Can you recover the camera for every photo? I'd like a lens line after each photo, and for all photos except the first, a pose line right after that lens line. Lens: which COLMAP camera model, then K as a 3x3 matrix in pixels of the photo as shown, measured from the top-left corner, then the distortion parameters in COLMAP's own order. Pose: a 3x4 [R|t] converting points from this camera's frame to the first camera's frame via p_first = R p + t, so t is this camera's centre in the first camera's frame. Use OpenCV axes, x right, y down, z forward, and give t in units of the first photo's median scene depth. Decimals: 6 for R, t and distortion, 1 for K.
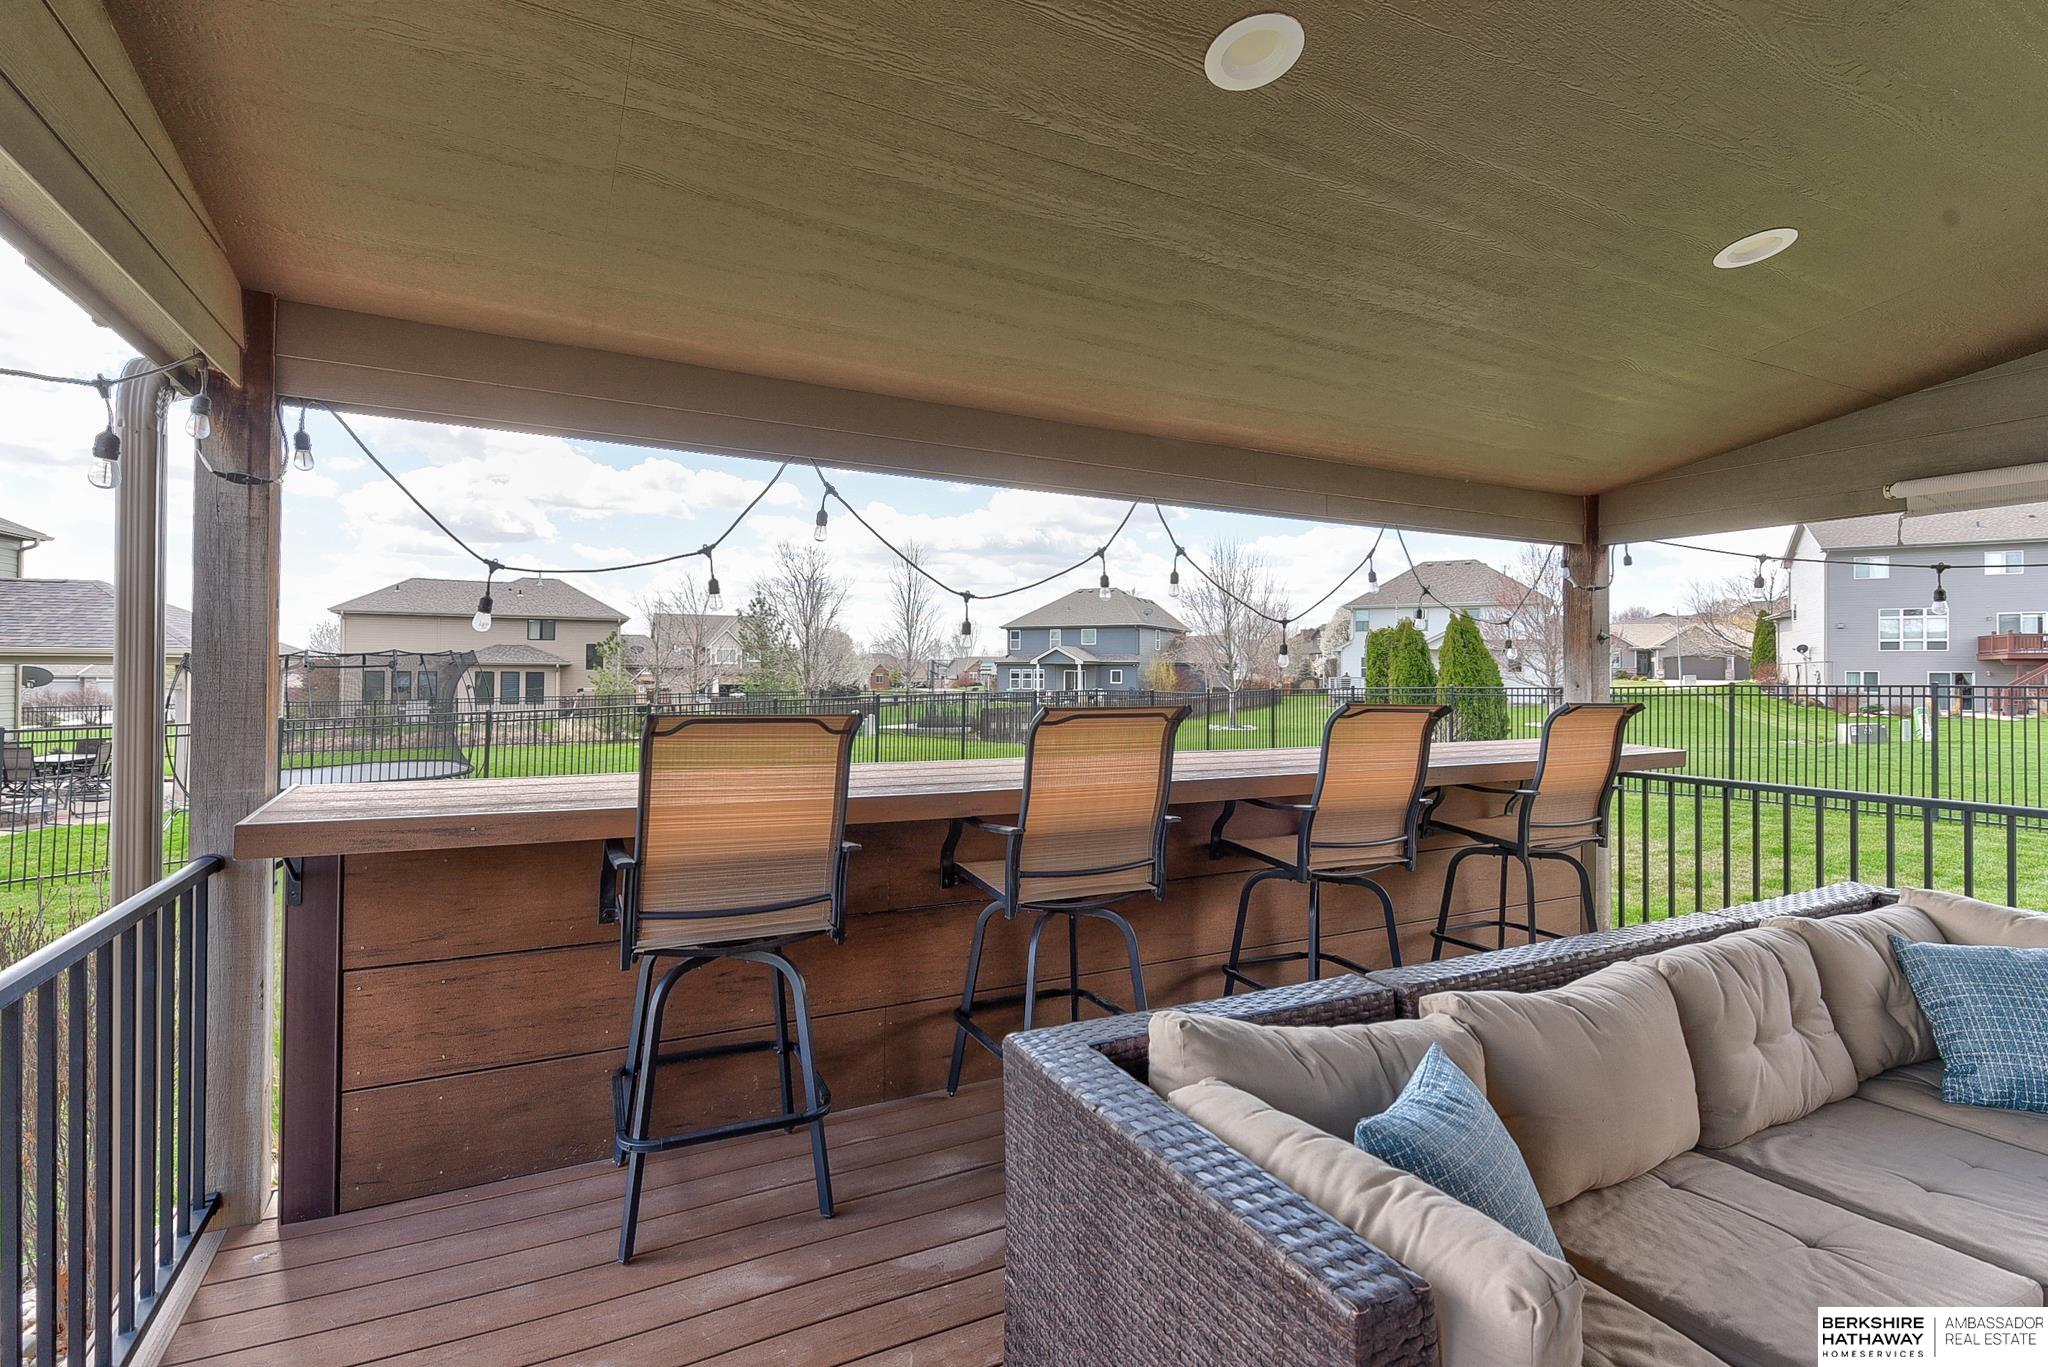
lens RADIAL K [[918.6, 0, 1006.3], [0, 918.6, 673.7], [0, 0, 1]] dist [0.001086, 0.000035]
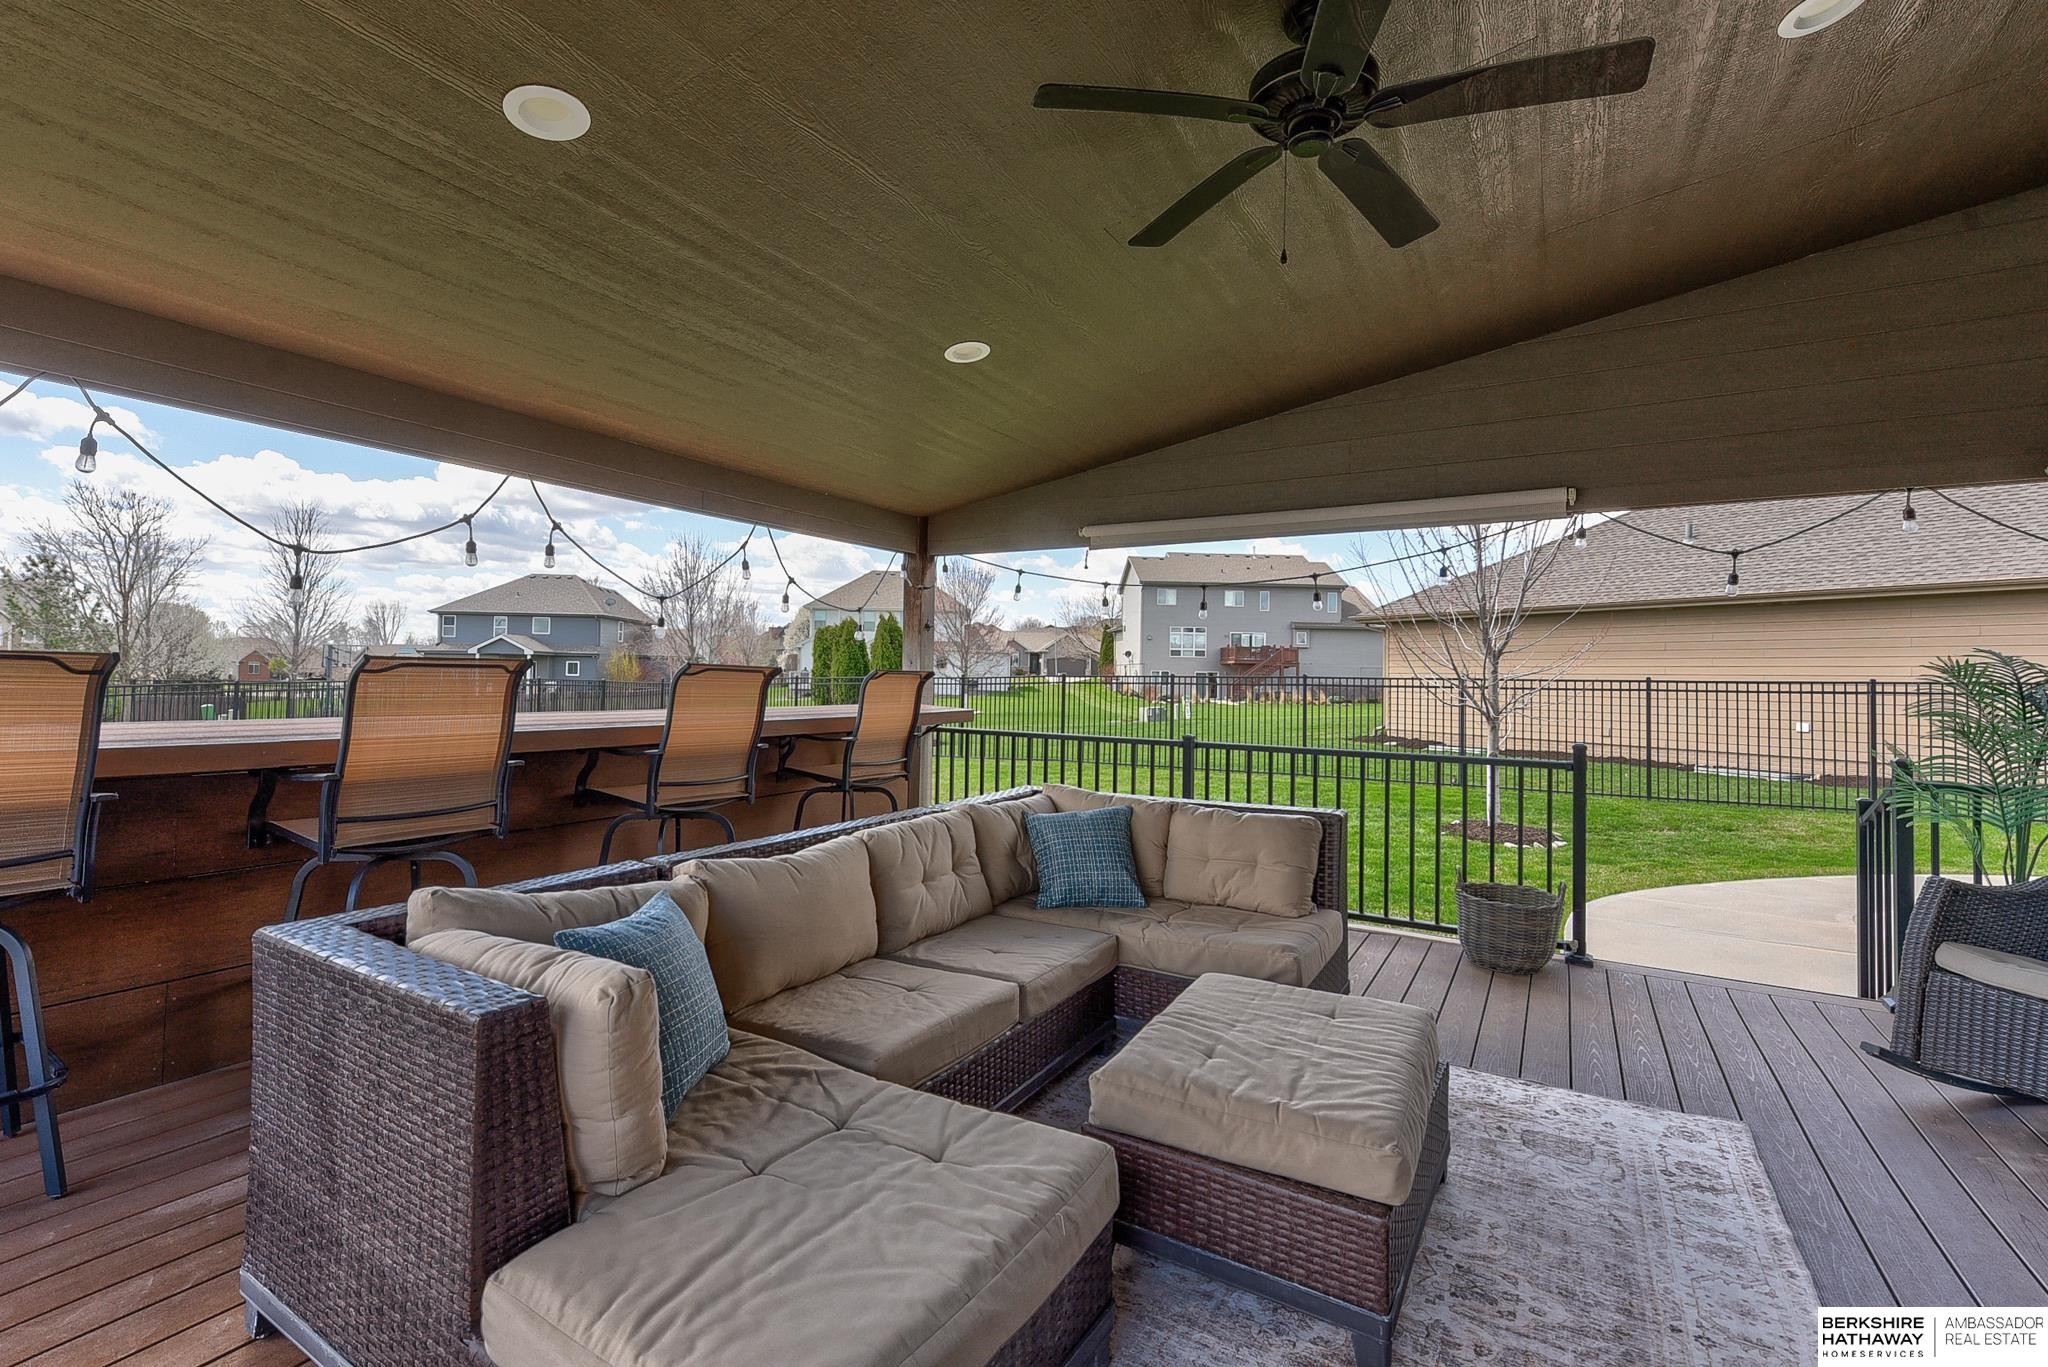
lens RADIAL K [[891.2, 0, 991.0], [0, 891.2, 660.4], [0, 0, 1]] dist [0.000309, -0.001437]
pose [[0.851186, 0.017005, 0.524588, 0.097881], [-0.011779, 0.999842, -0.013299, 0.040285], [-0.524732, 0.005141, 0.851252, -0.197316]]
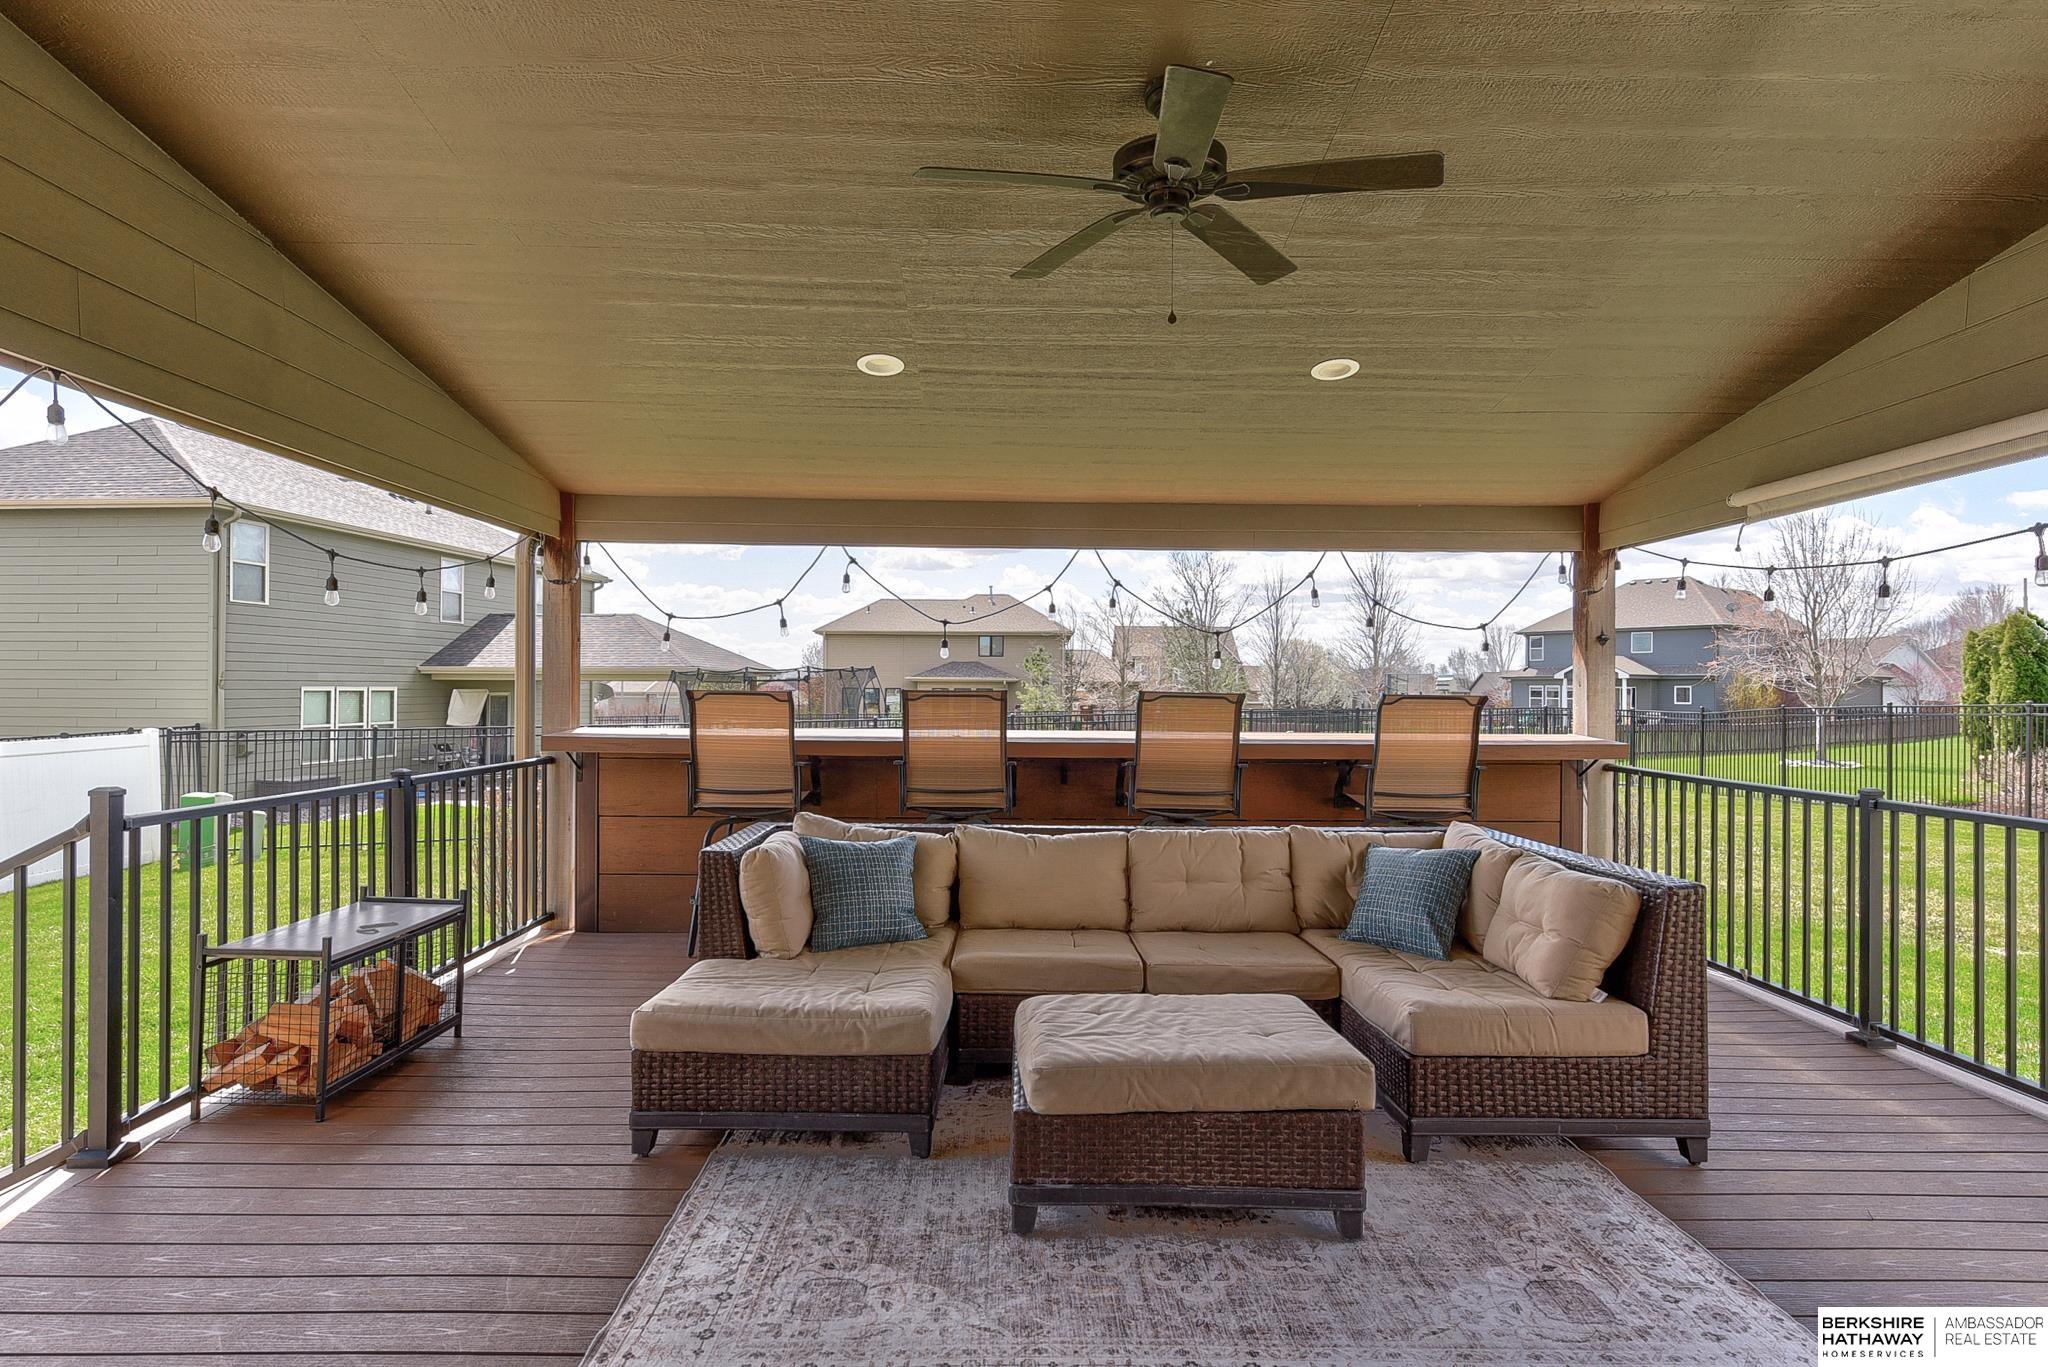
lens RADIAL K [[1107.1, 0, 1069.1], [0, 1107.1, 696.3], [0, 0, 1]] dist [-0.001271, 0.000281]
pose [[0.907548, 0.001187, -0.419946, 1.021973], [-0.000070, 0.999996, 0.002676, 0.037348], [0.419947, -0.002399, 0.907545, -0.650686]]
